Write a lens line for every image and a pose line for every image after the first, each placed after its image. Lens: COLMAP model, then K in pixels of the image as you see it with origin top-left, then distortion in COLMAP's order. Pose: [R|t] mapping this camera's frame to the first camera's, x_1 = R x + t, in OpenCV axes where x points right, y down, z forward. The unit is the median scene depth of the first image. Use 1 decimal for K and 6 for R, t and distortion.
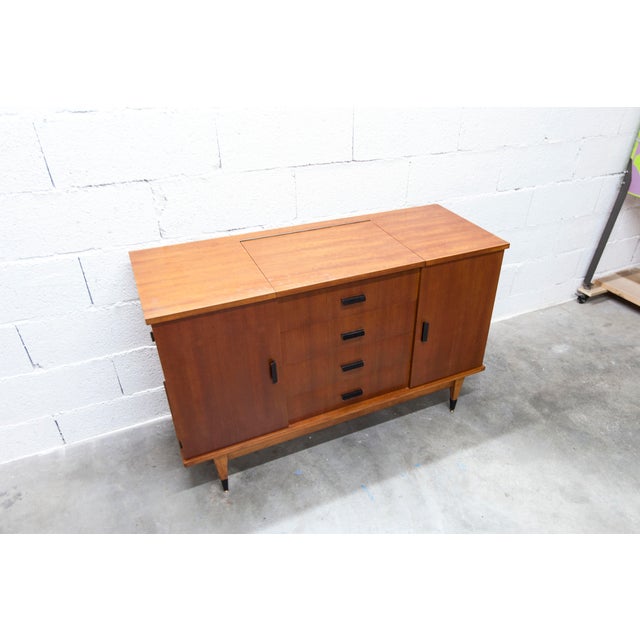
lens RADIAL K [[486.0, 0, 361.8], [0, 486.0, 337.5], [0, 0, 1]] dist [0.014970, -0.002371]
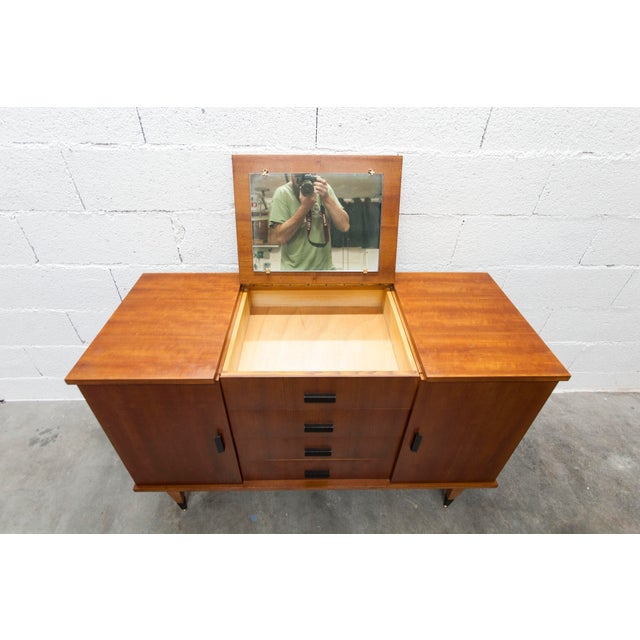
lens RADIAL K [[336.2, 0, 313.4], [0, 336.2, 285.5], [0, 0, 1]] dist [-0.009851, 0.006884]
pose [[0.901282, 0.237736, -0.362178, 0.110883], [-0.233514, 0.970734, 0.056095, -0.242901], [0.364914, 0.034016, 0.930419, 0.399751]]
